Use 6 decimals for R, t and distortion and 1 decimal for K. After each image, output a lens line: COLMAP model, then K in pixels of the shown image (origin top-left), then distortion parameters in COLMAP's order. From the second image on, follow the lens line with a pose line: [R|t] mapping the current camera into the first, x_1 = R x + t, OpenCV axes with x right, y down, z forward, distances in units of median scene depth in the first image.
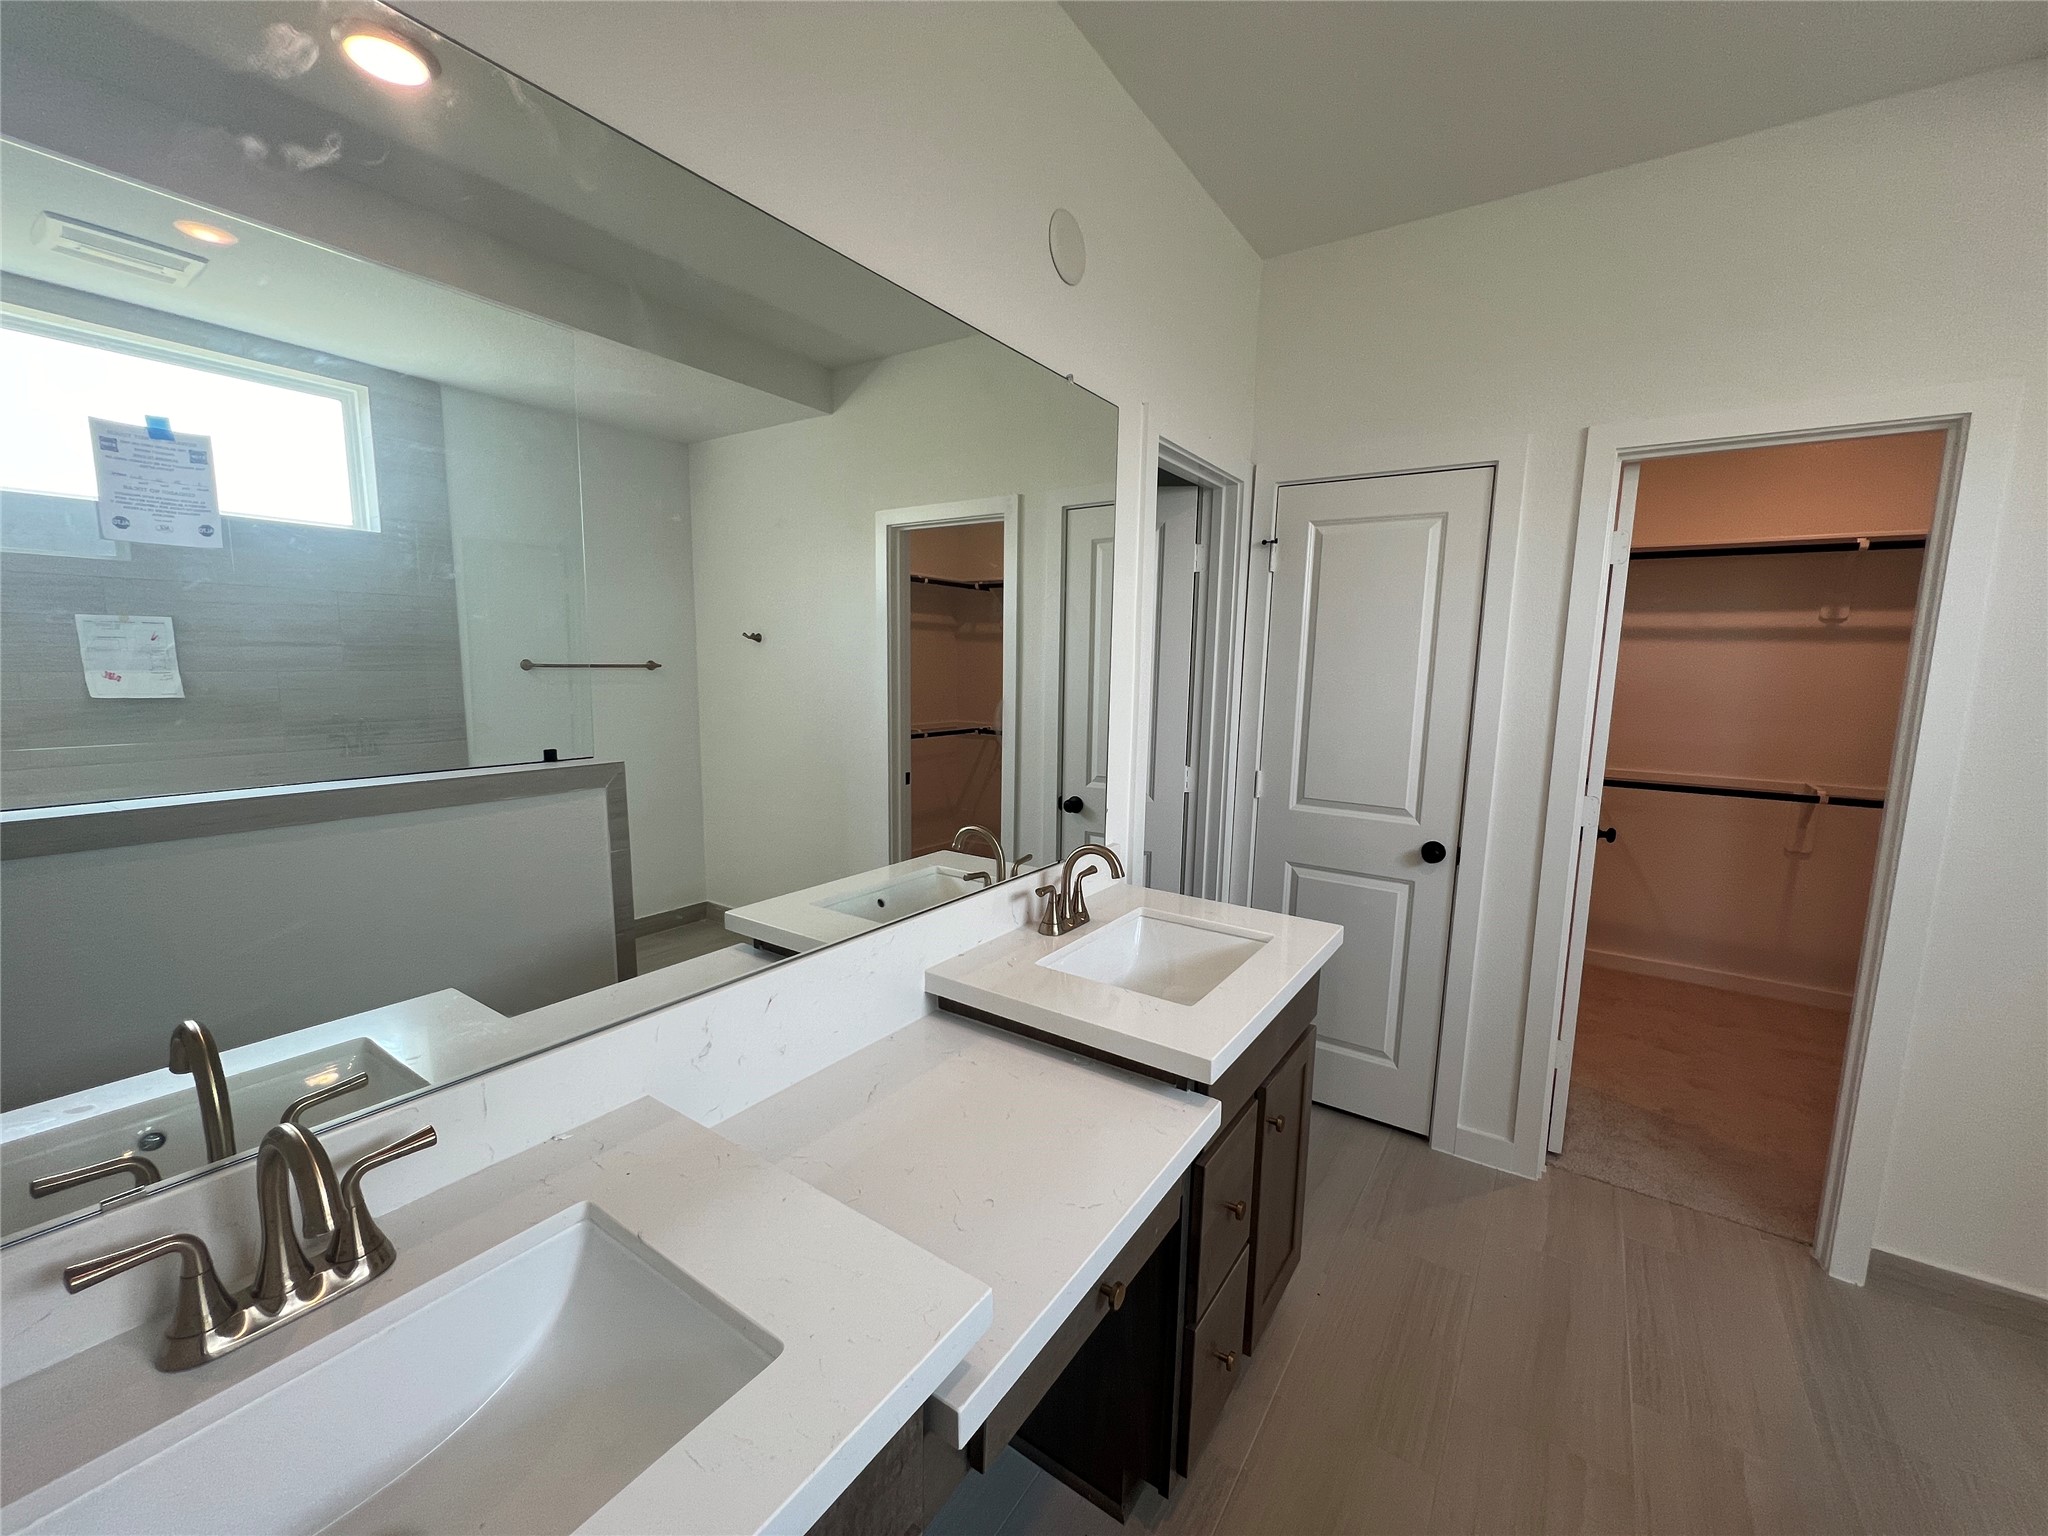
lens RADIAL K [[813.8, 0, 1028.9], [0, 813.8, 771.2], [0, 0, 1]] dist [-0.006527, 0.000286]
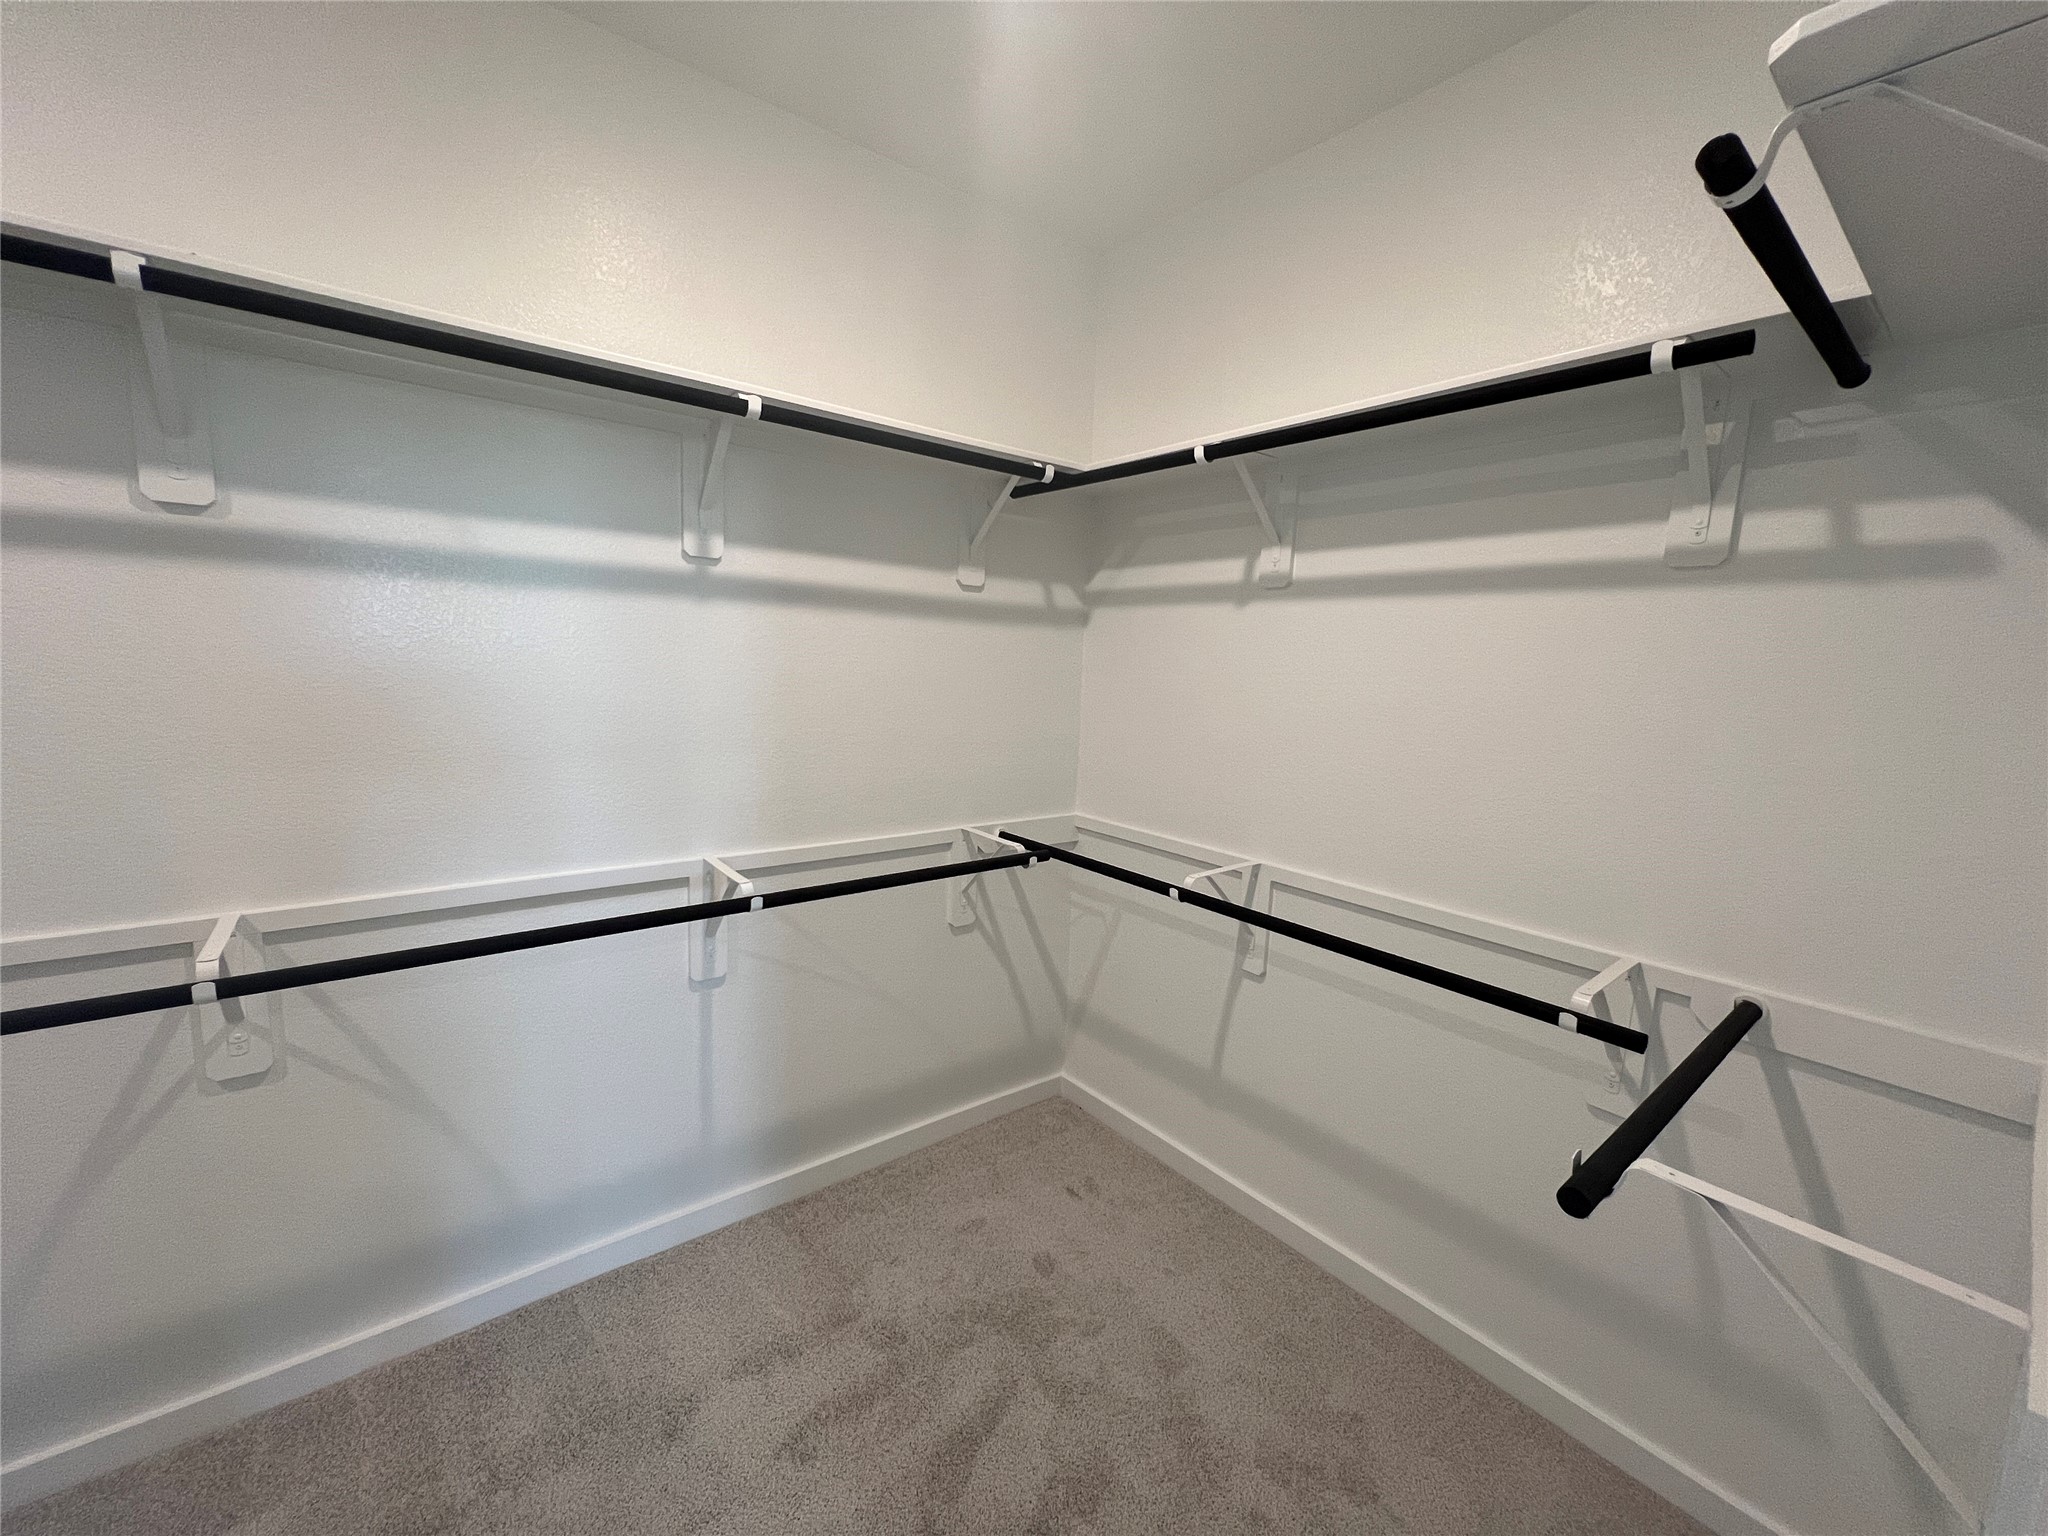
lens RADIAL K [[813.8, 0, 1023.7], [0, 813.8, 771.9], [0, 0, 1]] dist [-0.006527, 0.000286]
pose [[0.284320, -0.140389, 0.948395, 0.721140], [0.096215, 0.988405, 0.117467, -0.124025], [-0.953889, 0.057852, 0.294531, 0.892484]]
